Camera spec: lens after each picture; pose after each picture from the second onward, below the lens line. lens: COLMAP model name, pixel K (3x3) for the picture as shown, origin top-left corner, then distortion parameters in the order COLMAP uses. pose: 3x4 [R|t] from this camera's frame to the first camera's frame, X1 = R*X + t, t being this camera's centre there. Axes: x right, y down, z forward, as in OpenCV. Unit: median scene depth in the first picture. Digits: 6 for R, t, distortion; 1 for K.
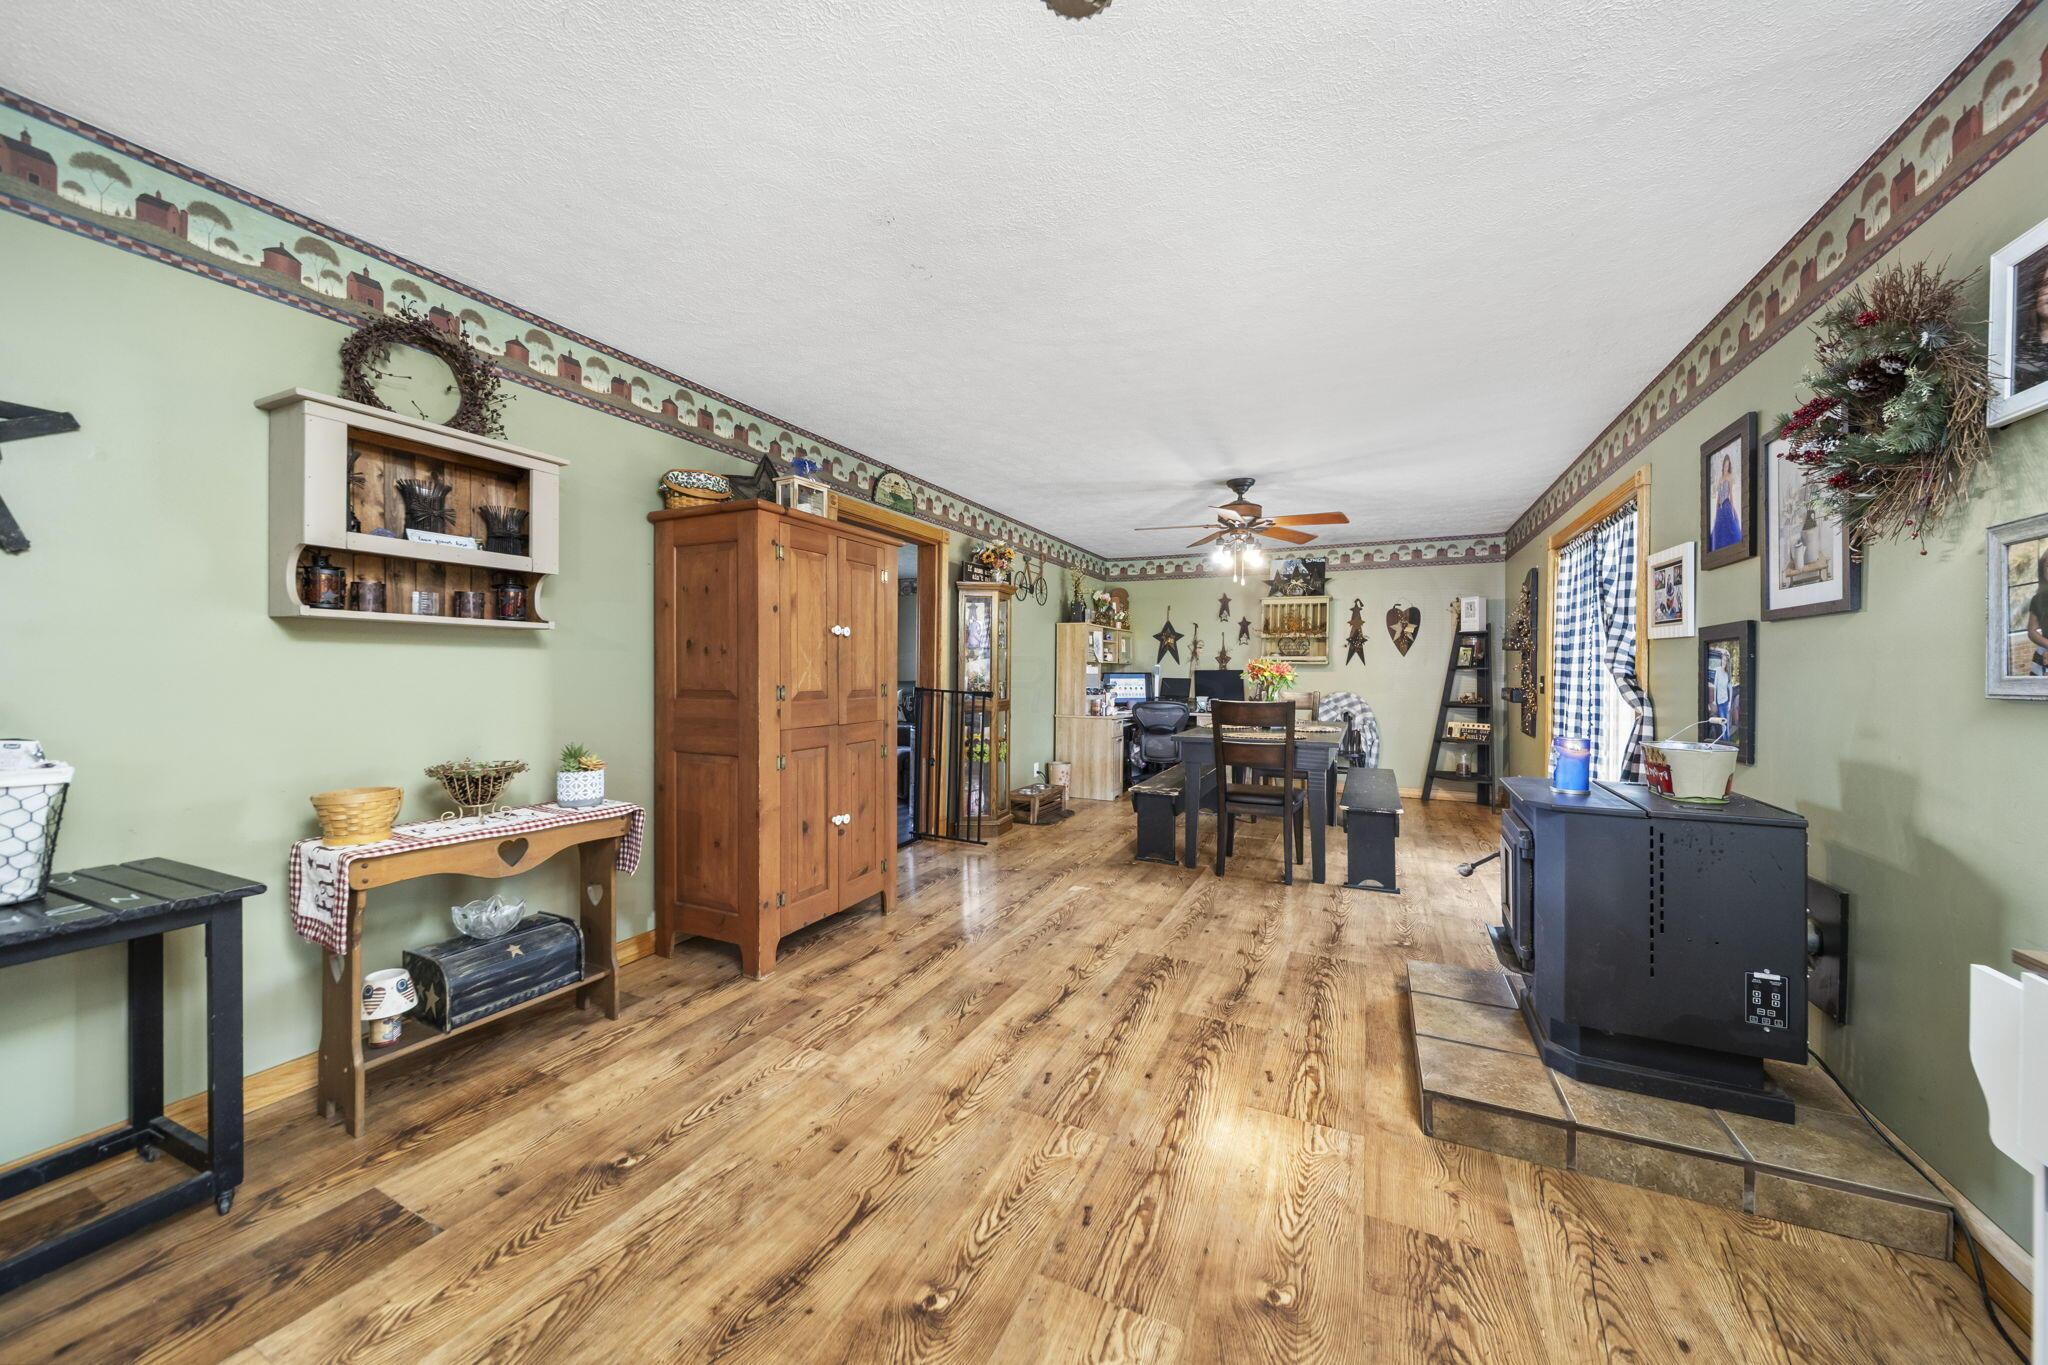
lens RADIAL K [[715.7, 0, 1036.6], [0, 715.7, 673.7], [0, 0, 1]] dist [-0.003217, -0.001108]
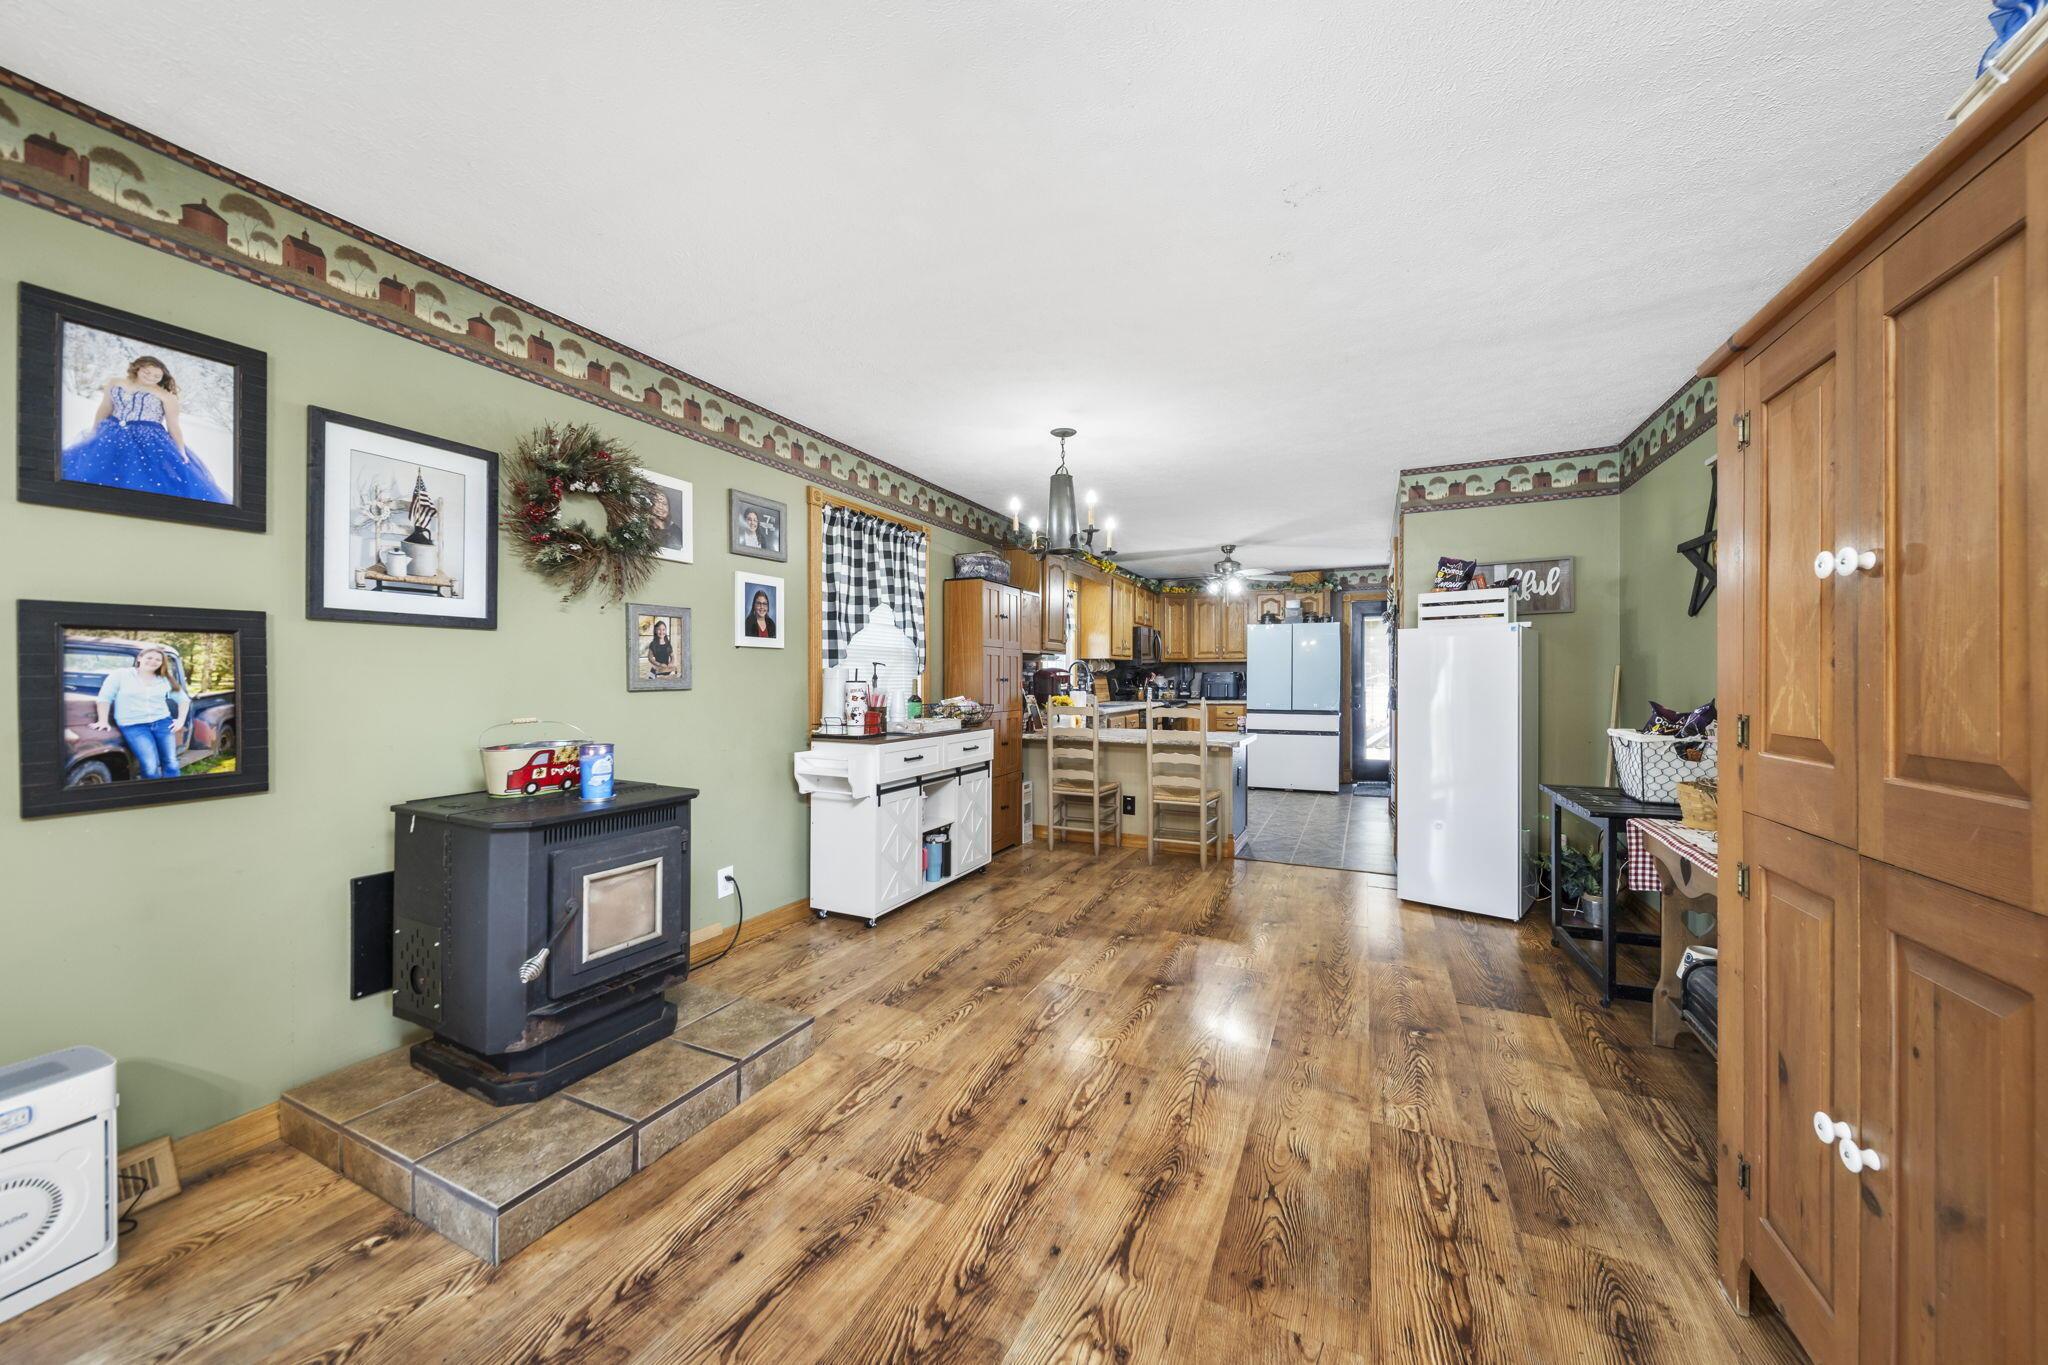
lens RADIAL K [[715.7, 0, 1015.7], [0, 715.7, 674.8], [0, 0, 1]] dist [-0.003217, -0.001108]
pose [[-0.999476, -0.007362, 0.031516, 0.049534], [-0.007201, 0.999961, 0.005208, -0.005720], [-0.031553, 0.004979, -0.999490, 0.689653]]
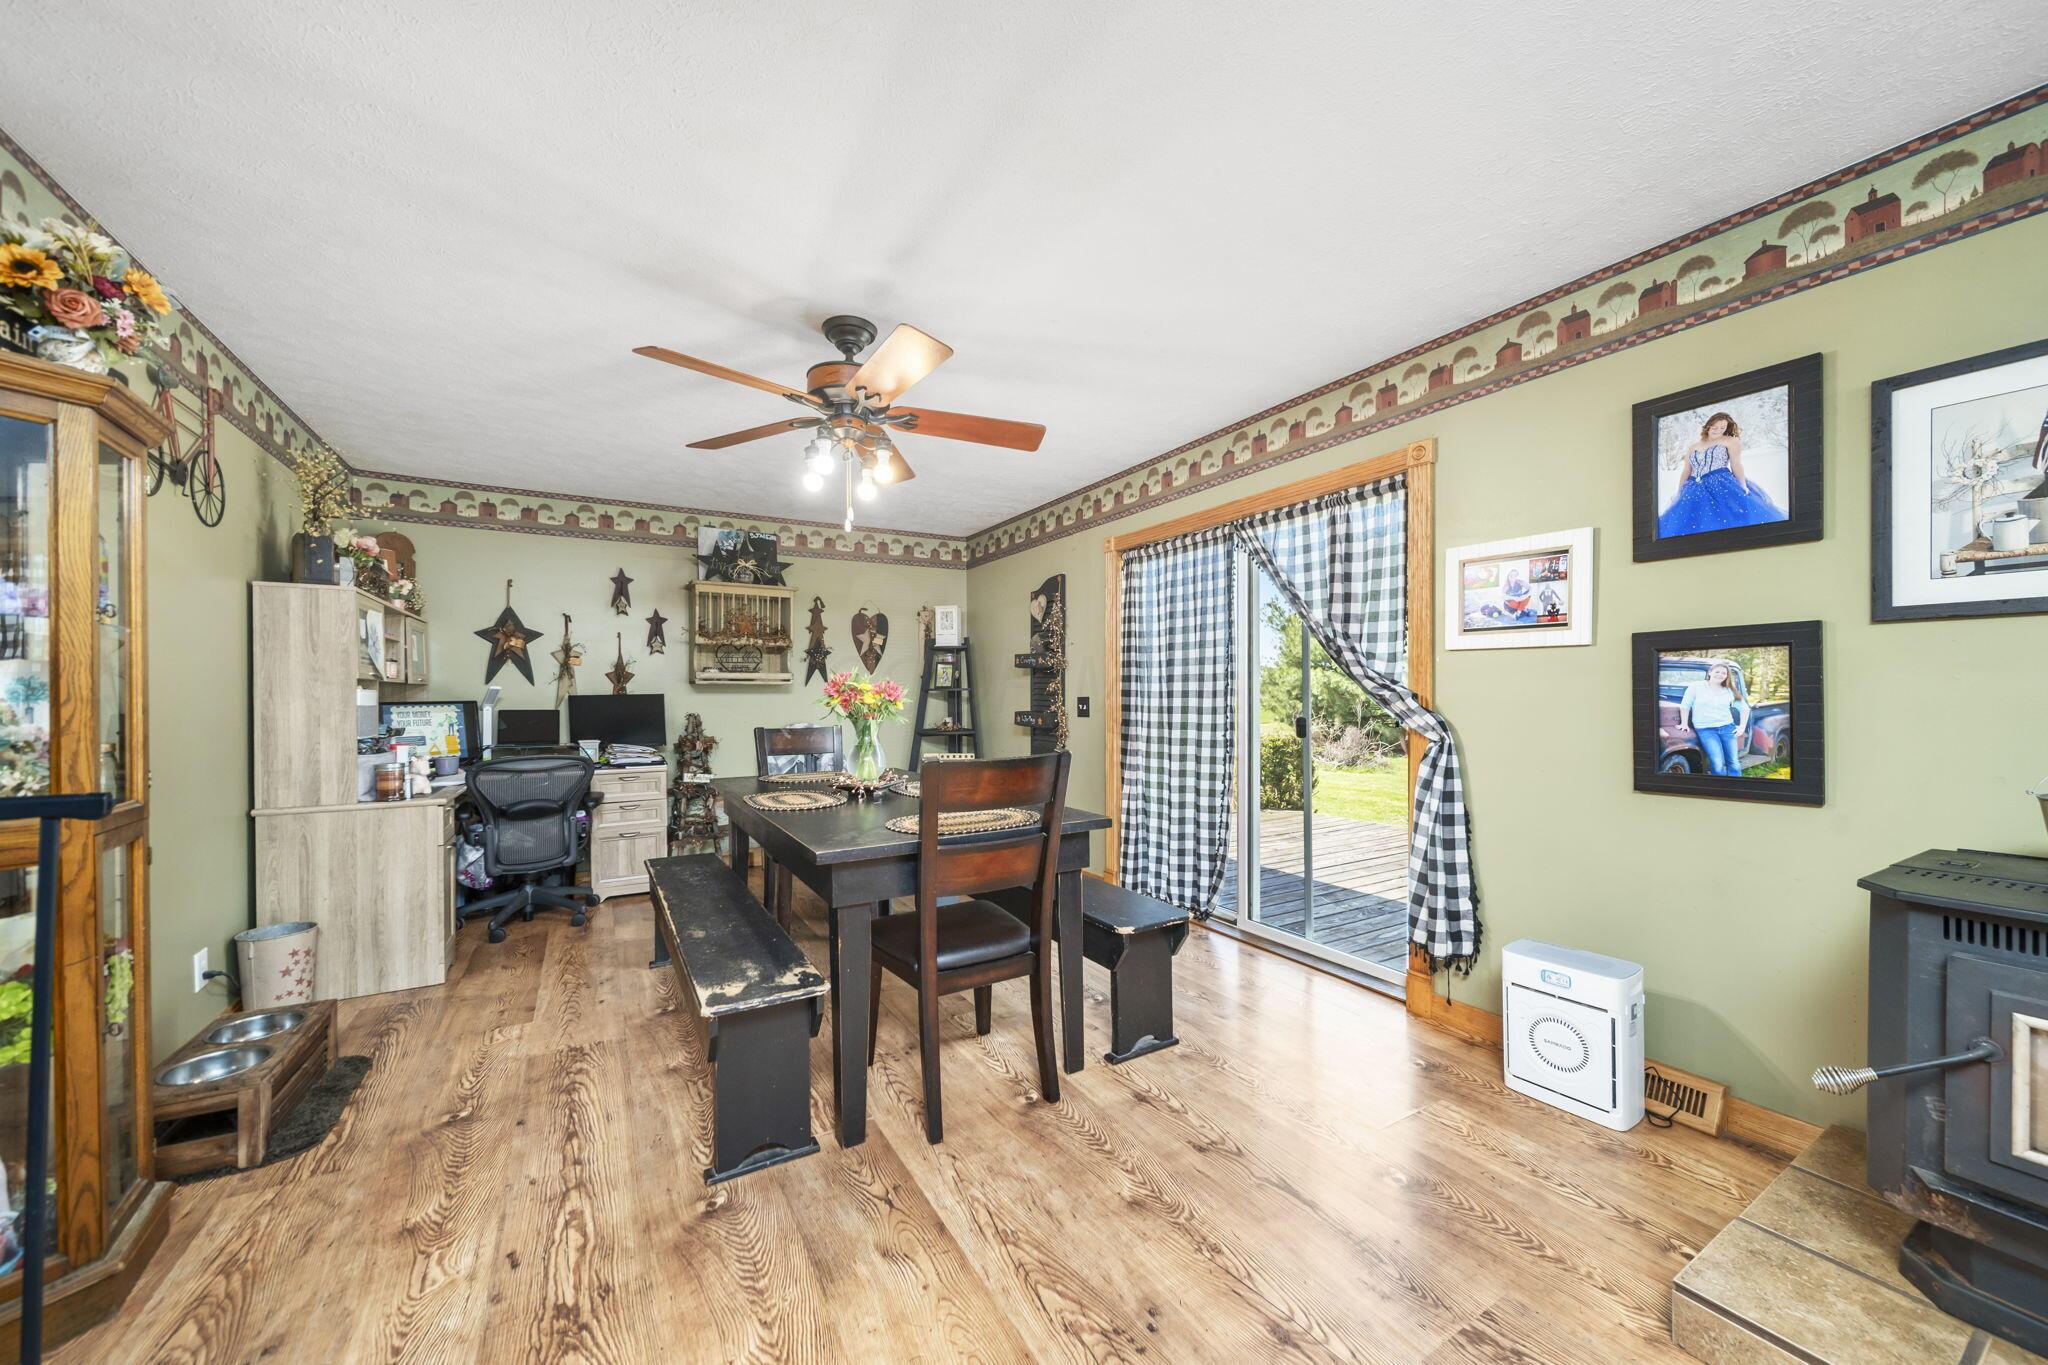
lens RADIAL K [[715.7, 0, 1038.9], [0, 715.7, 709.7], [0, 0, 1]] dist [-0.003217, -0.001108]
pose [[0.575151, -0.024284, 0.817687, -0.051426], [0.011271, 0.999700, 0.021762, -0.001686], [-0.817970, -0.003300, 0.575252, 0.484965]]
